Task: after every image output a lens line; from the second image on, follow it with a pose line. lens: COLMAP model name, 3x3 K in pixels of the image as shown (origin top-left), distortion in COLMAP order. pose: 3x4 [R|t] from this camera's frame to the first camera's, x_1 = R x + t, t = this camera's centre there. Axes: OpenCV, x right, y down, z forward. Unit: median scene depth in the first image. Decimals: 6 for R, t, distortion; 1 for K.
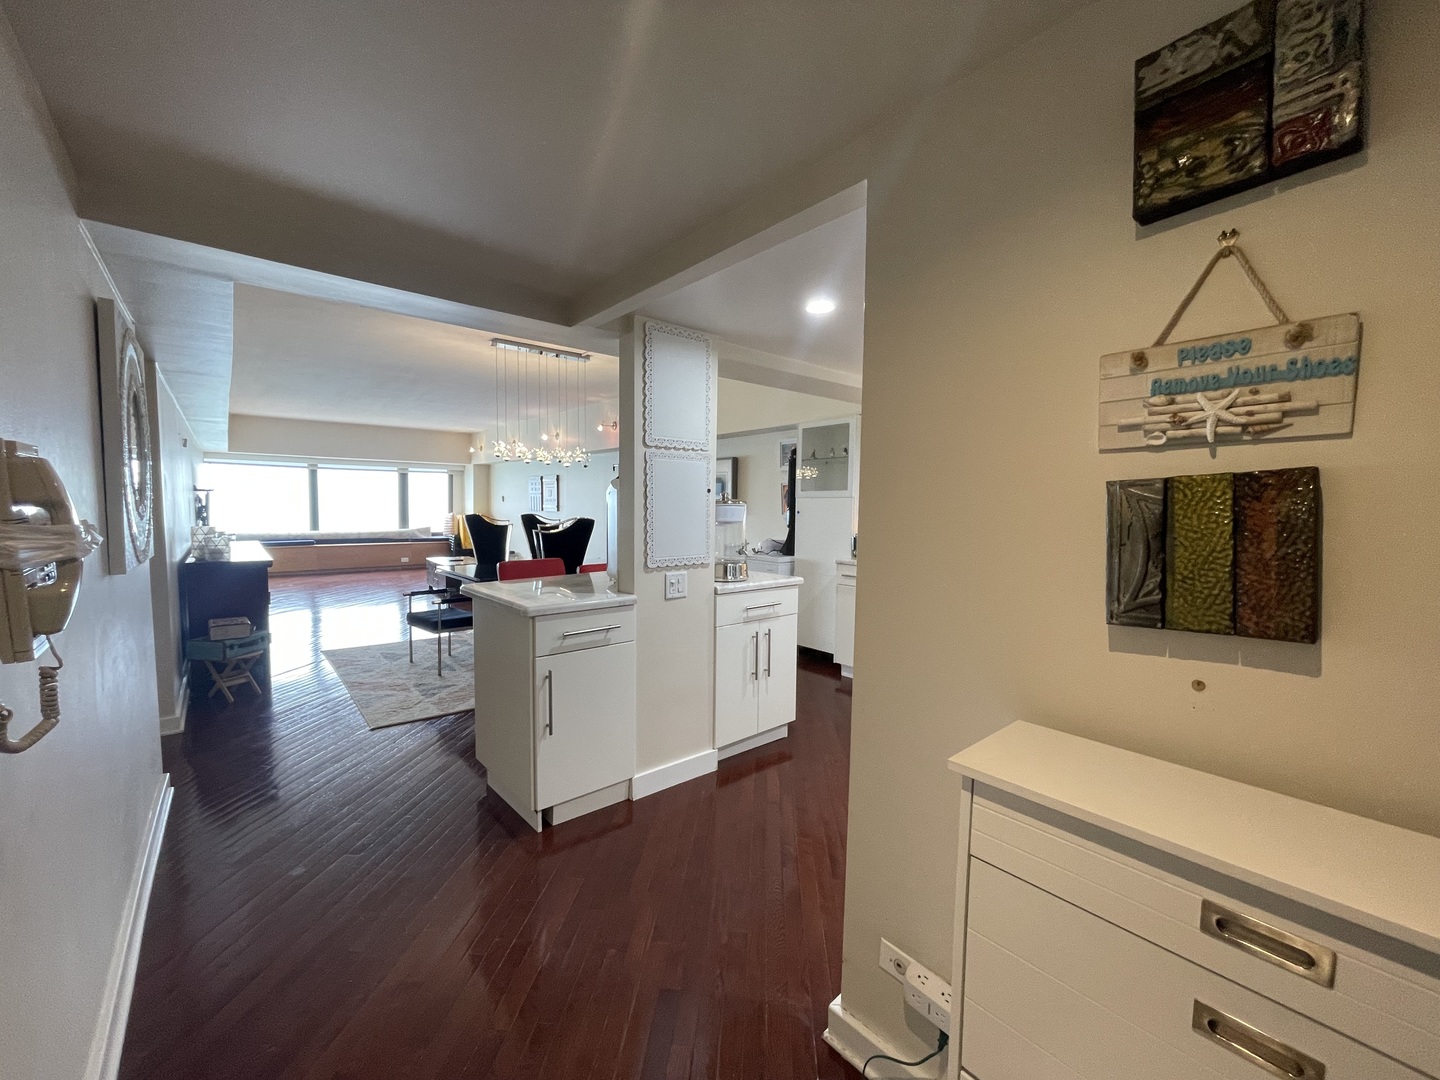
lens RADIAL K [[578.5, 0, 705.6], [0, 578.5, 537.3], [0, 0, 1]] dist [-0.000029, -0.000865]
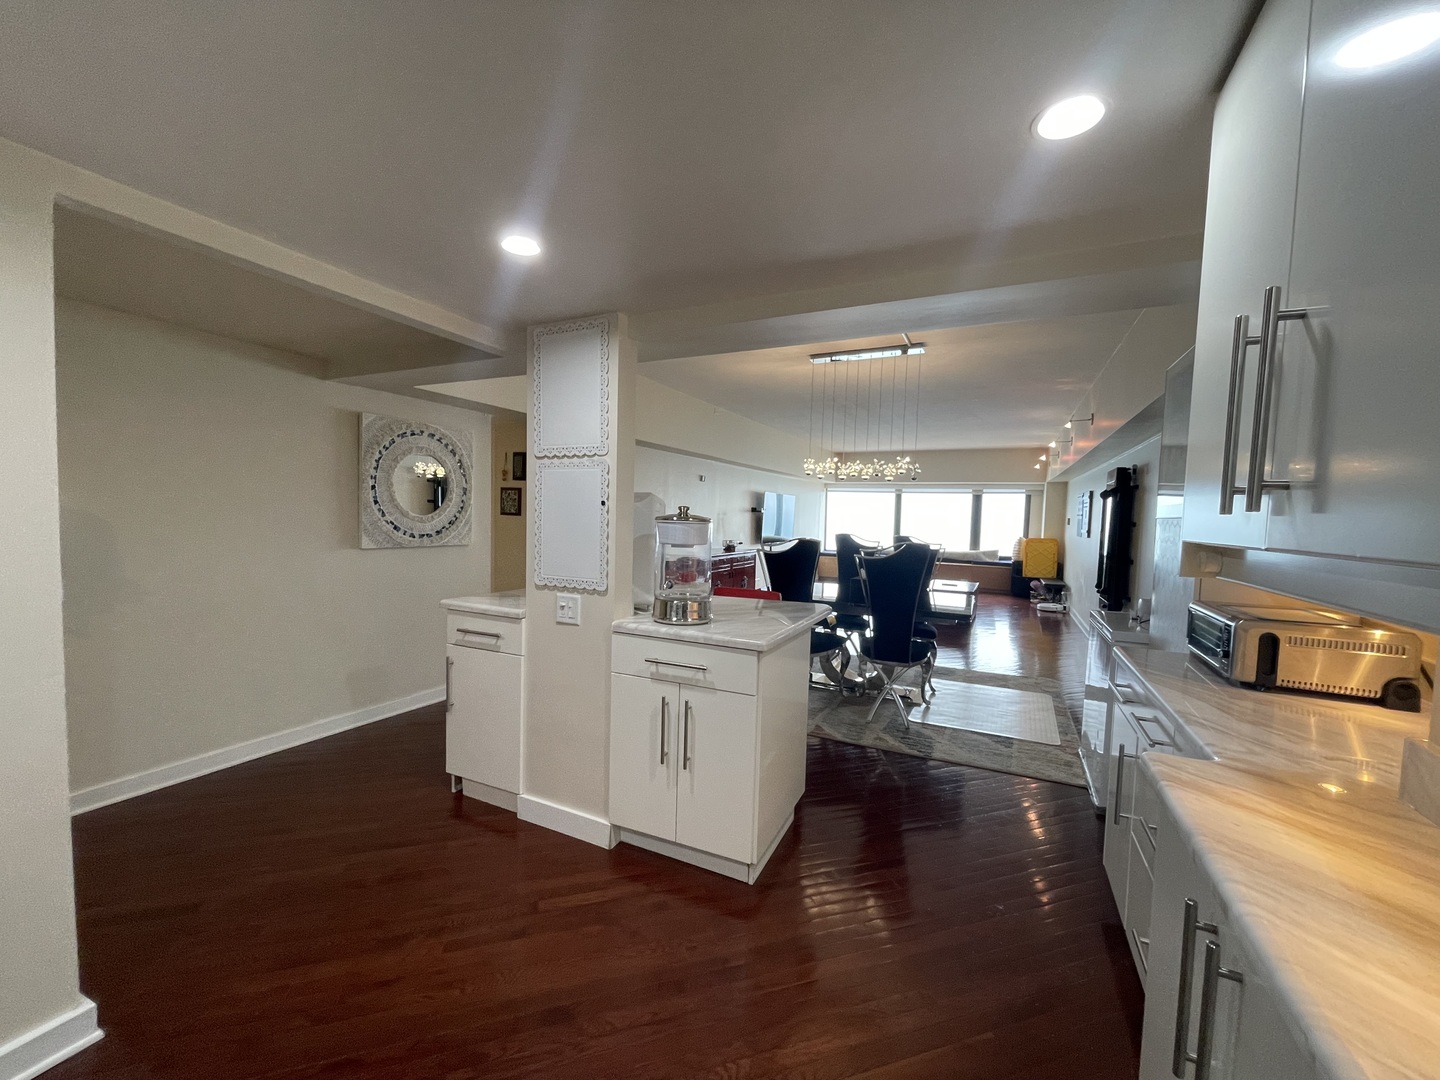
lens RADIAL K [[578.5, 0, 718.9], [0, 578.5, 546.8], [0, 0, 1]] dist [-0.000029, -0.000865]
pose [[0.421863, 0.052480, -0.905140, 0.201861], [-0.075017, 0.996921, 0.022839, -0.012148], [0.903551, 0.058266, 0.424501, 0.196576]]
